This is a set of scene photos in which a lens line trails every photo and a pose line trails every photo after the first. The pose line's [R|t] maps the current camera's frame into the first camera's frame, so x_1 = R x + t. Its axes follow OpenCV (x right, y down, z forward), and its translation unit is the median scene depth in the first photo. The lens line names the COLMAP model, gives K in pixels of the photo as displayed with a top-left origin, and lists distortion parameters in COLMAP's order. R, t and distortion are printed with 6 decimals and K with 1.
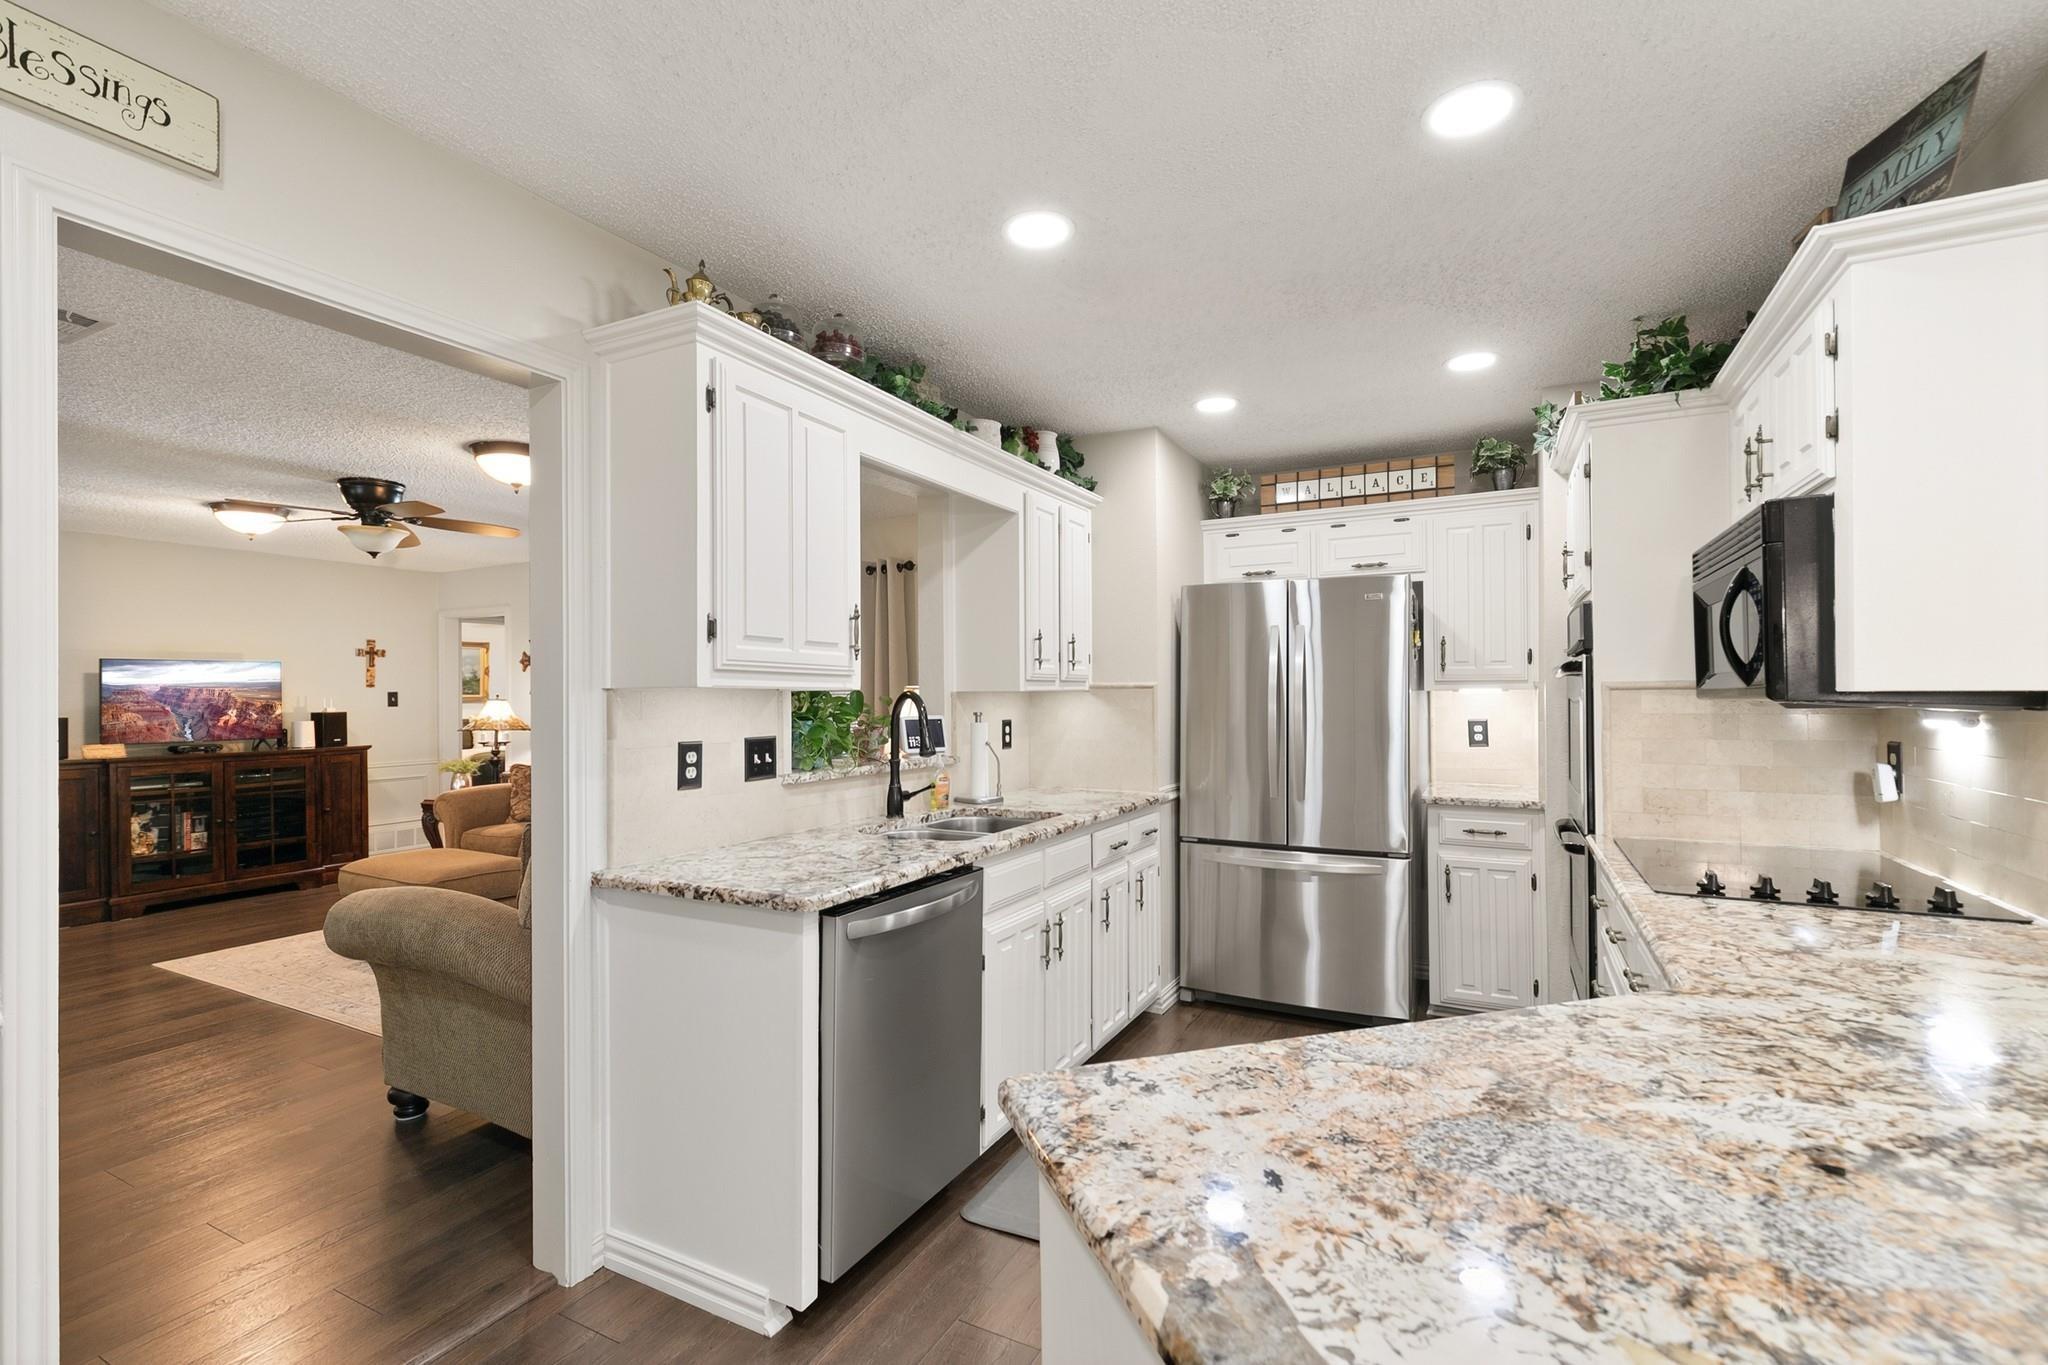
lens RADIAL K [[921.0, 0, 1022.6], [0, 921.0, 688.9], [0, 0, 1]] dist [-0.003767, -0.000093]
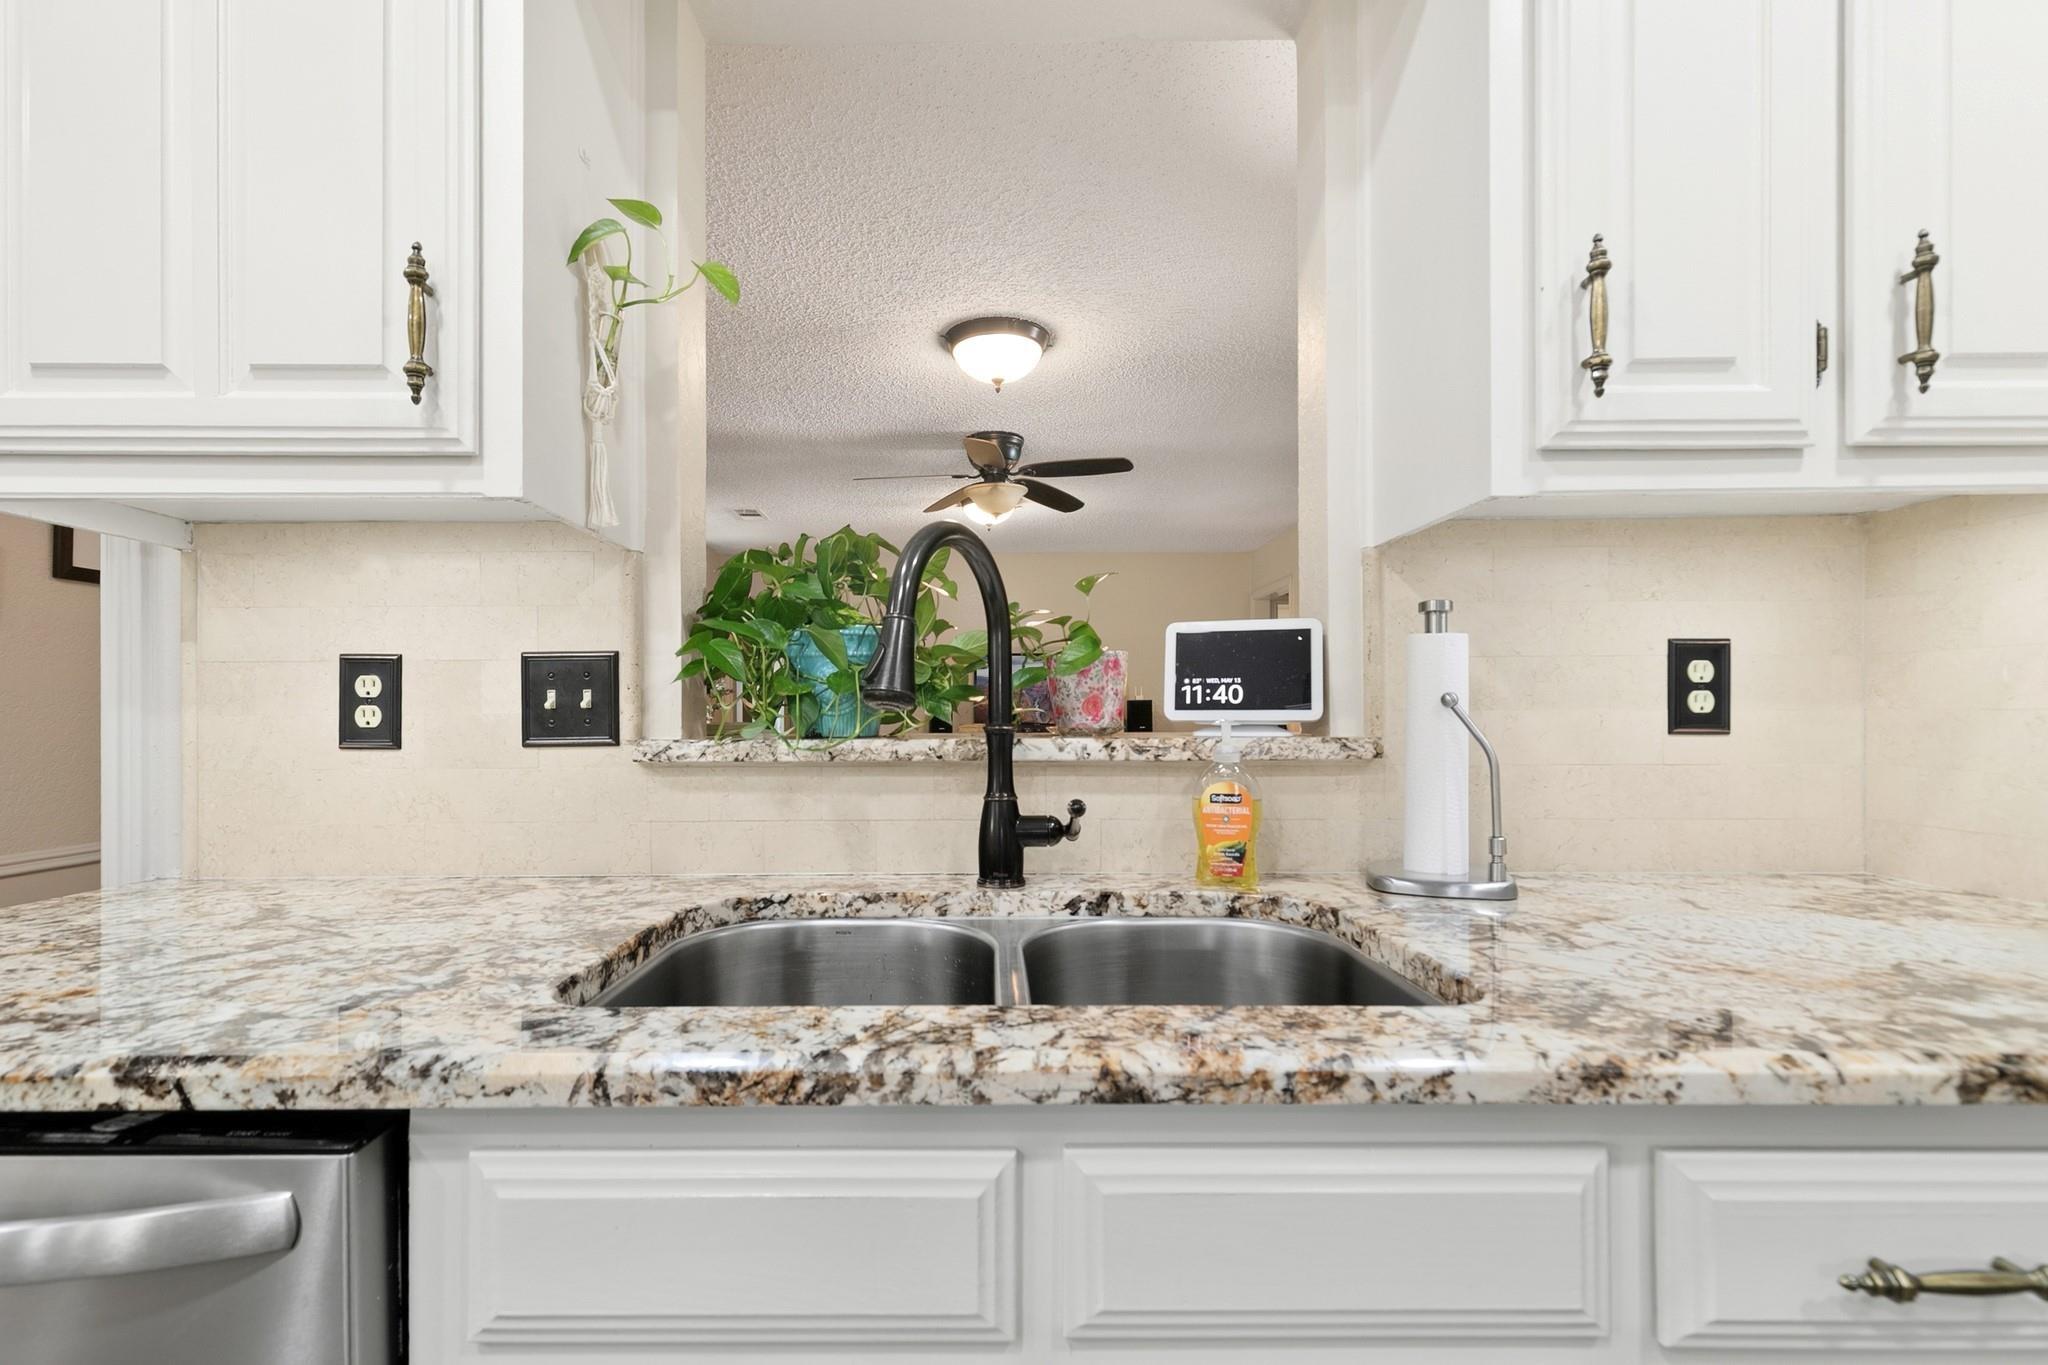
lens RADIAL K [[921.0, 0, 1017.3], [0, 921.0, 716.0], [0, 0, 1]] dist [-0.003767, -0.000093]
pose [[0.459387, 0.000877, -0.888236, 0.192419], [0.007930, 0.999956, 0.005088, 0.072470], [0.888201, -0.009381, 0.459359, 0.860310]]
